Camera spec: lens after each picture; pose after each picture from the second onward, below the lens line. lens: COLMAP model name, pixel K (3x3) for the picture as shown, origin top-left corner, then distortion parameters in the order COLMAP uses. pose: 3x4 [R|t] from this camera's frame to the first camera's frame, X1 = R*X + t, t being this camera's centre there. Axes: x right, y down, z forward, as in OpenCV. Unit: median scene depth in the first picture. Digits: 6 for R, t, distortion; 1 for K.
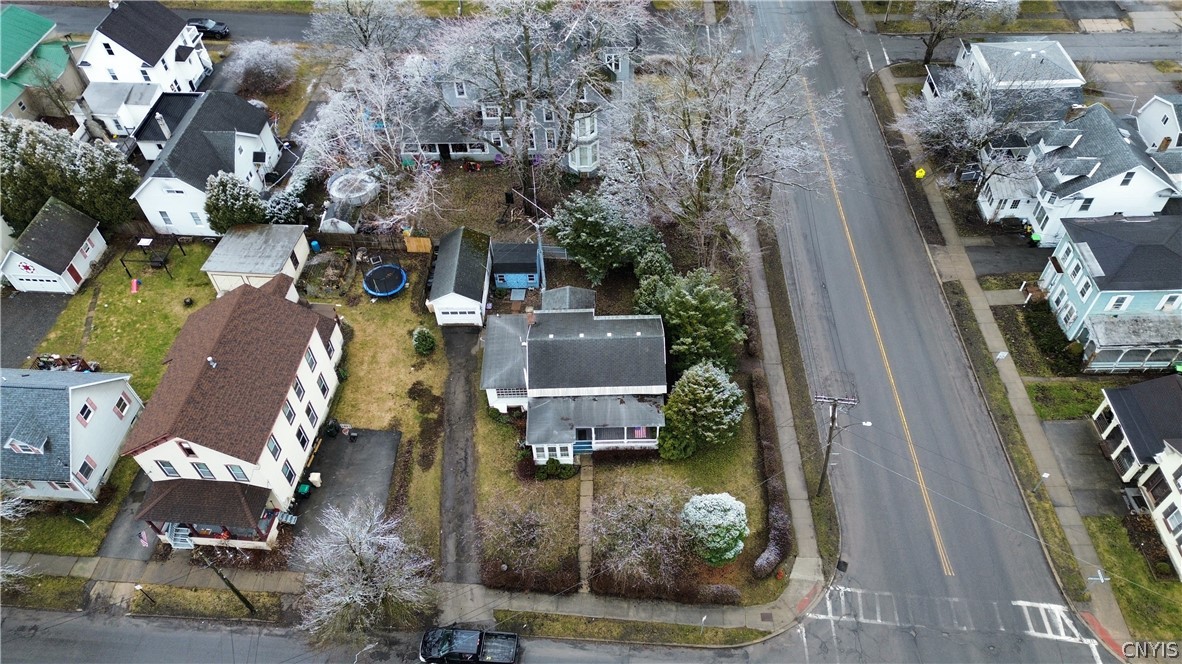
lens RADIAL K [[824.9, 0, 591.0], [0, 824.9, 332.0], [0, 0, 1]] dist [0.054768, -0.042250]
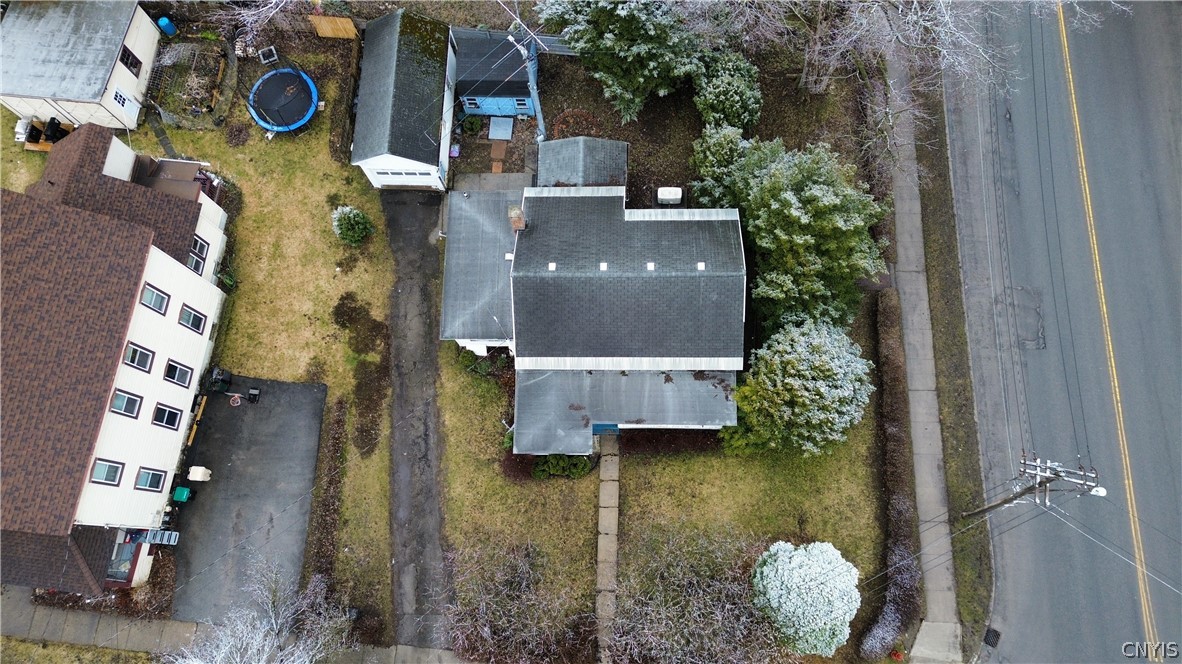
lens RADIAL K [[824.9, 0, 591.0], [0, 824.9, 332.0], [0, 0, 1]] dist [0.054768, -0.042250]
pose [[0.999653, 0.013925, -0.022363, -0.006391], [-0.002909, 0.902028, 0.431668, -0.201594], [0.026183, -0.431453, 0.901756, 0.435241]]
